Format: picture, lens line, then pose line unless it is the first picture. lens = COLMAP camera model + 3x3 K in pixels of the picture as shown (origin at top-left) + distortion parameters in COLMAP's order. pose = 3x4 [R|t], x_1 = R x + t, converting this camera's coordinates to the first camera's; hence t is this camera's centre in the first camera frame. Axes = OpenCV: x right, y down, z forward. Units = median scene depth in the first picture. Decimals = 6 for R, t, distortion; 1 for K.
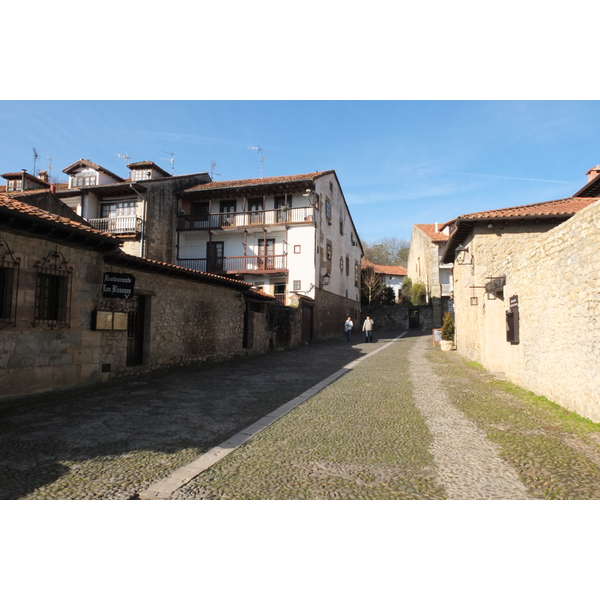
lens RADIAL K [[477.1, 0, 300.0], [0, 477.1, 300.0], [0, 0, 1]] dist [-0.012191, -0.005358]
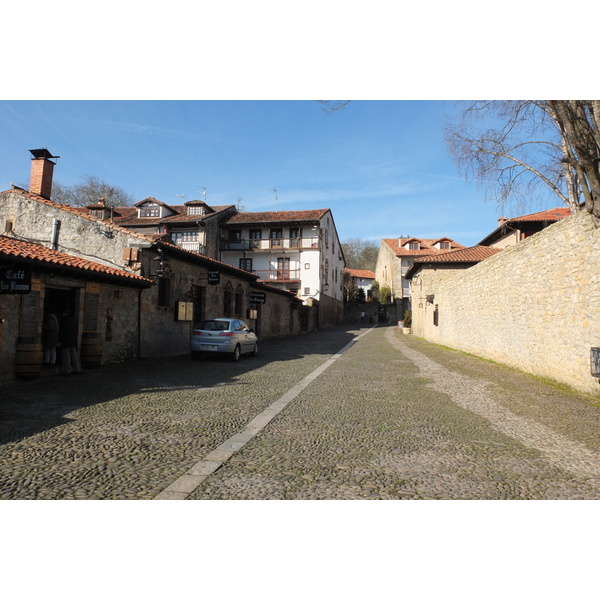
lens RADIAL K [[477.1, 0, 300.0], [0, 477.1, 300.0], [0, 0, 1]] dist [-0.012191, -0.005358]
pose [[0.996932, 0.010364, 0.077584, -0.130750], [-0.011143, 0.999892, 0.009614, -0.015998], [-0.077476, -0.010449, 0.996939, -0.426140]]
